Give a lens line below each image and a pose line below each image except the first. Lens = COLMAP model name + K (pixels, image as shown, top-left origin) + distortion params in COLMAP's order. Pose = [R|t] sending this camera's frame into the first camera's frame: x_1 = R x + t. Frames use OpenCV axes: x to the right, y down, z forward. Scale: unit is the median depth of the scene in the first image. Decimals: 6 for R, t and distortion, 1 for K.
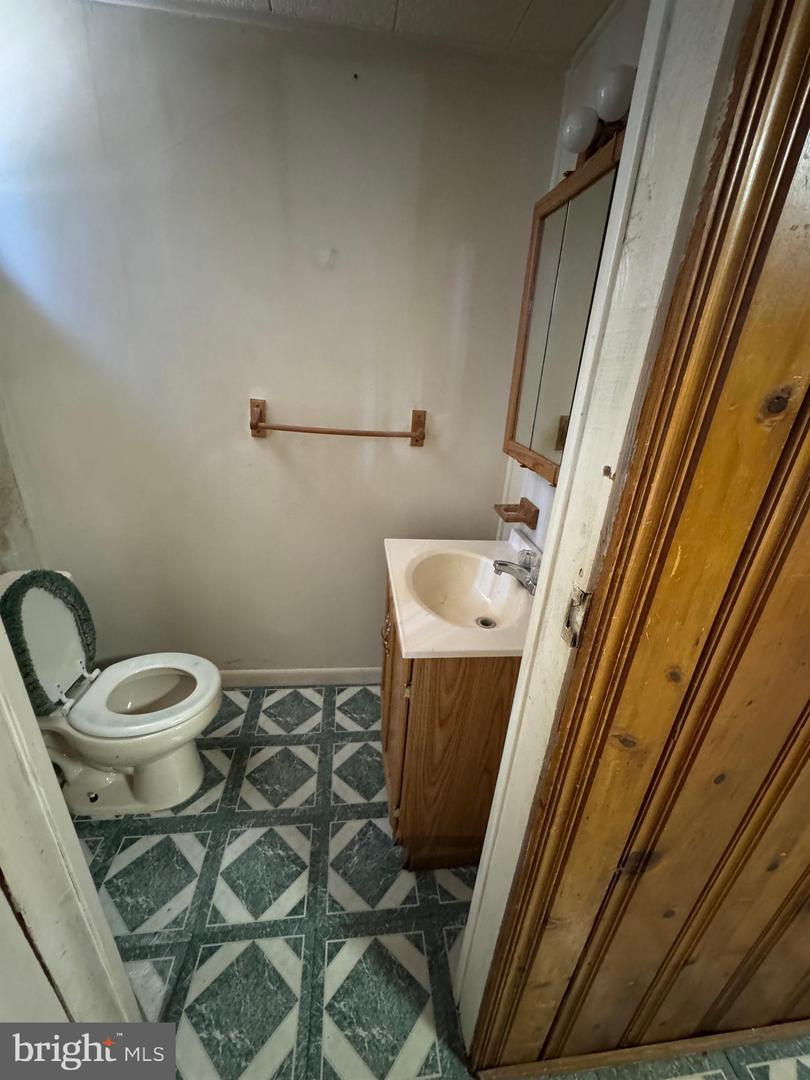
lens RADIAL K [[433.6, 0, 403.7], [0, 433.6, 539.7], [0, 0, 1]] dist [-0.002239, 0.000579]
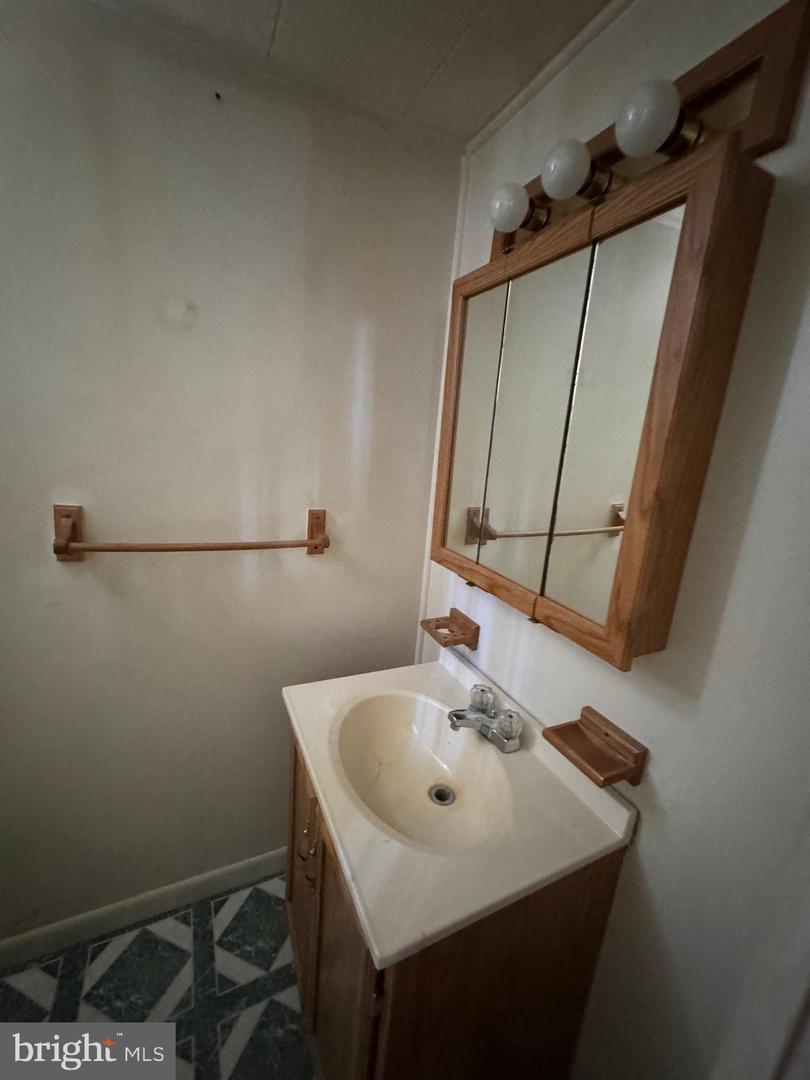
lens RADIAL K [[433.6, 0, 405.4], [0, 433.6, 540.7], [0, 0, 1]] dist [-0.002239, 0.000579]
pose [[0.941501, -0.061964, 0.331265, -0.076367], [0.108340, 0.986425, -0.123404, -0.132916], [-0.319121, 0.152074, 0.935433, 0.232703]]
